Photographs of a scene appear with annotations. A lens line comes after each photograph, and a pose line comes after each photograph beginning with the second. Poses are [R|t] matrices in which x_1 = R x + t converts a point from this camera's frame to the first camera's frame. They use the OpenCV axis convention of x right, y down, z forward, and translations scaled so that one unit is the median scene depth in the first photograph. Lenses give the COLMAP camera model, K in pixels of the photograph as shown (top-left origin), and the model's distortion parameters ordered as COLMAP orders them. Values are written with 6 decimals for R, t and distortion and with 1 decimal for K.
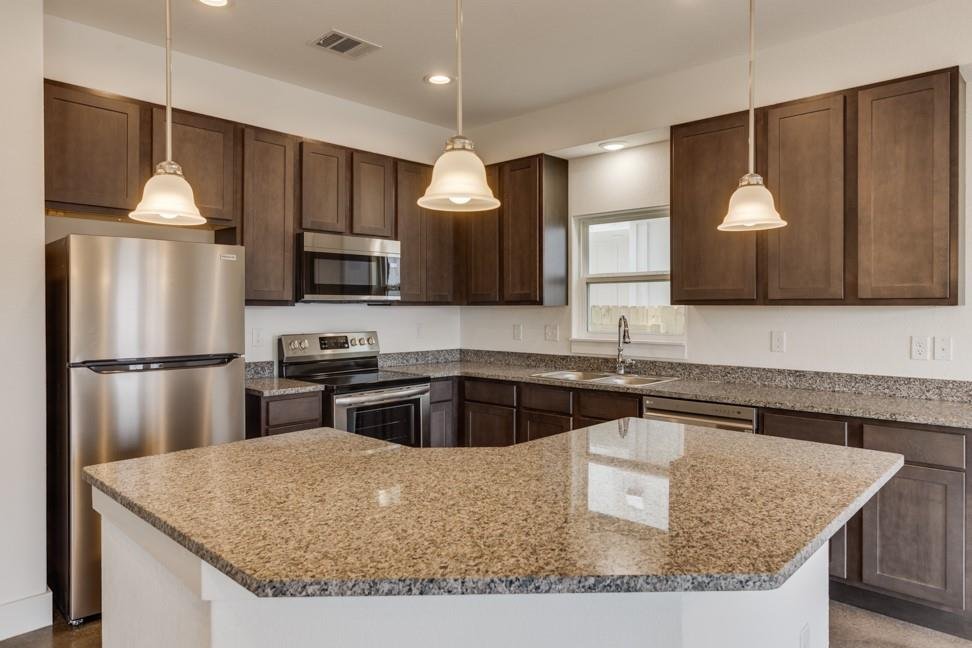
lens RADIAL K [[616.0, 0, 481.0], [0, 616.0, 311.9], [0, 0, 1]] dist [-0.034379, 0.003463]
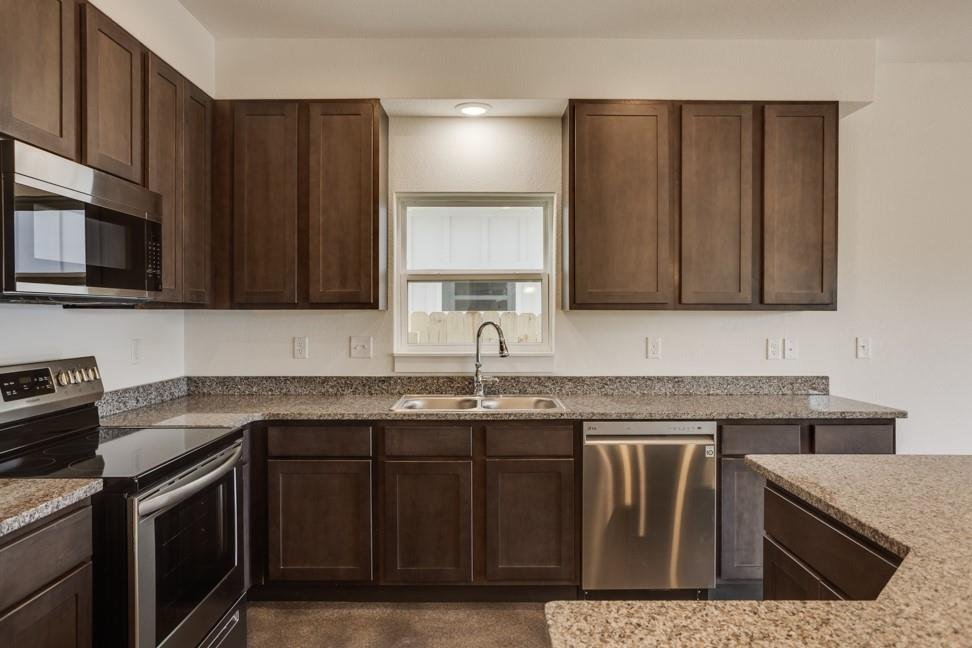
lens RADIAL K [[616.0, 0, 481.0], [0, 616.0, 311.9], [0, 0, 1]] dist [-0.034379, 0.003463]
pose [[0.724594, 0.000811, 0.689175, -0.349032], [0.005026, 0.999966, -0.006461, -0.002934], [-0.689157, 0.008145, 0.724566, 0.446137]]
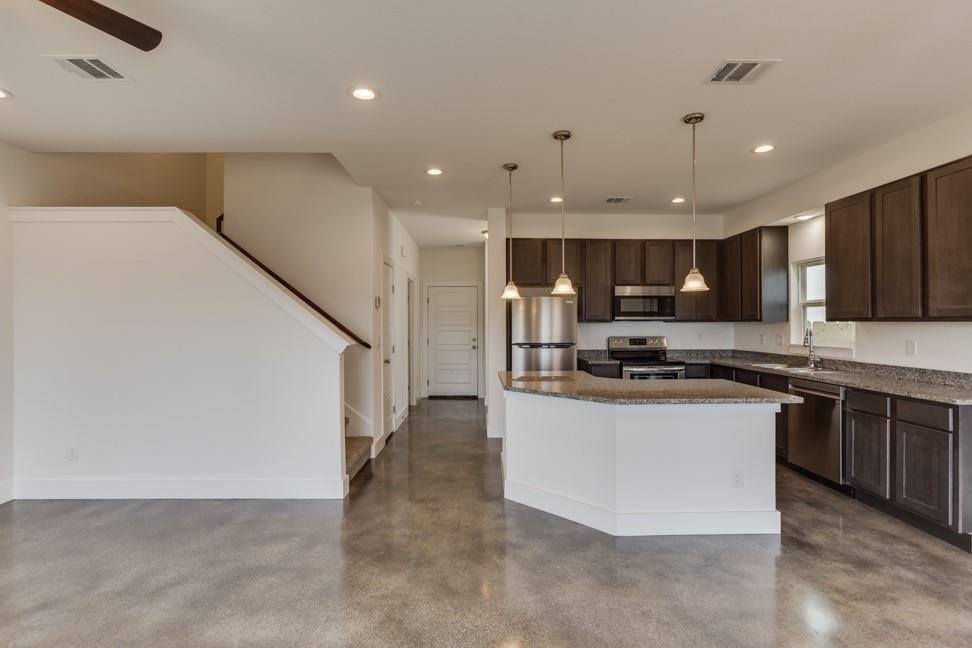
lens RADIAL K [[472.5, 0, 486.0], [0, 472.5, 324.0], [0, 0, 1]] dist [-0.000213, 0.000004]
pose [[0.705849, 0.000545, -0.708362, 0.519492], [-0.004030, 0.999987, -0.003247, 0.002005], [0.708351, 0.005146, 0.705842, -0.409188]]
